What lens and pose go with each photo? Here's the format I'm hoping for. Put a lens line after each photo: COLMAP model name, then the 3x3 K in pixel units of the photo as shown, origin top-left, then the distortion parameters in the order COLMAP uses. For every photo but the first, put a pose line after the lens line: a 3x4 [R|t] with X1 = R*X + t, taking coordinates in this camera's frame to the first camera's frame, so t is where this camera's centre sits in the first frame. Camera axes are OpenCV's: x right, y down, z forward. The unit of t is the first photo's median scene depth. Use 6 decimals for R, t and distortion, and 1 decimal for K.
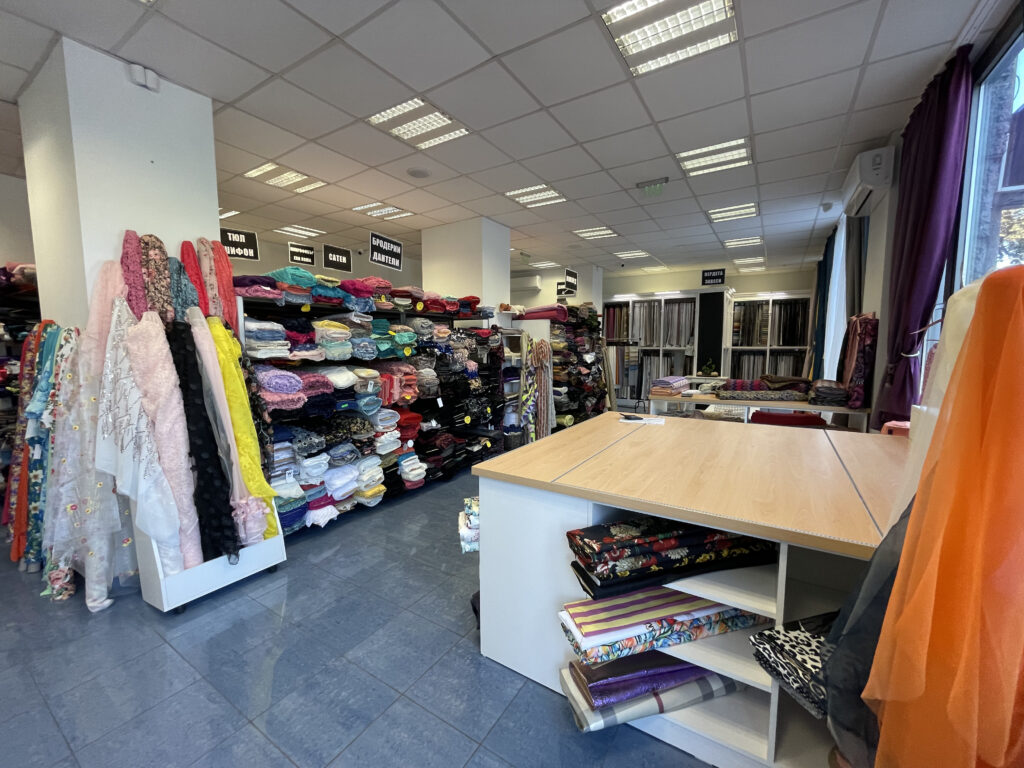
lens RADIAL K [[414.4, 0, 511.8], [0, 414.4, 386.7], [0, 0, 1]] dist [-0.004849, -0.000178]
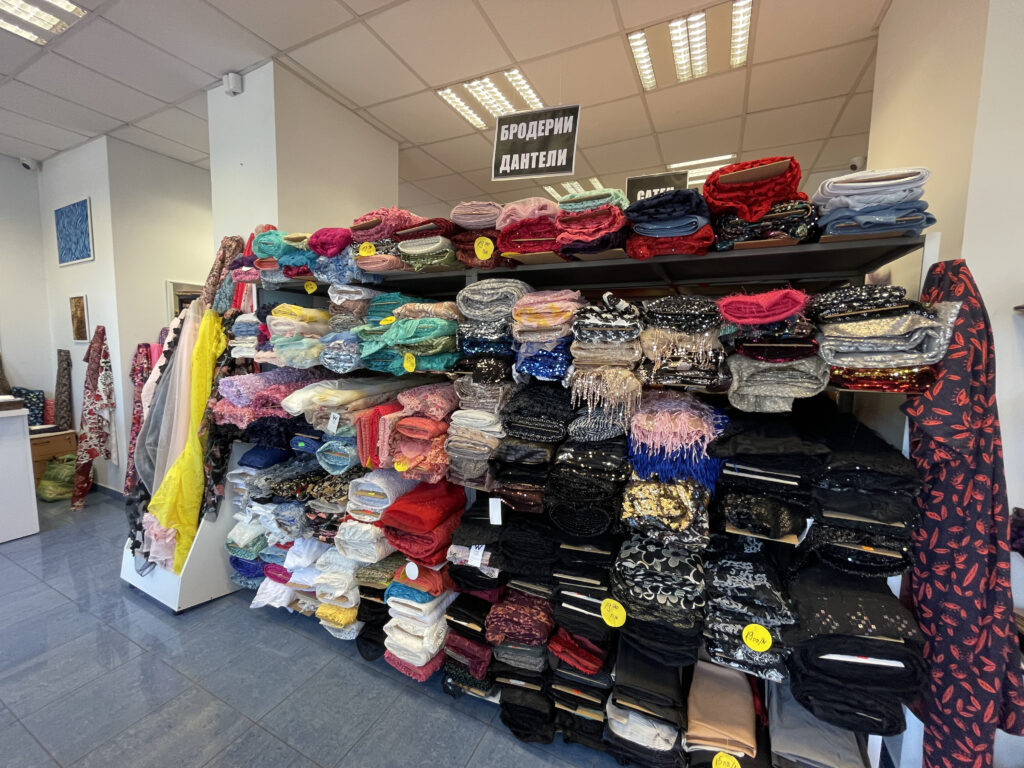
lens RADIAL K [[414.4, 0, 512.0], [0, 414.4, 381.4], [0, 0, 1]] dist [-0.004849, -0.000178]
pose [[0.107451, 0.095546, -0.989609, 0.173233], [-0.121329, 0.989192, 0.082332, -0.105009], [0.986779, 0.111221, 0.117882, 0.979564]]
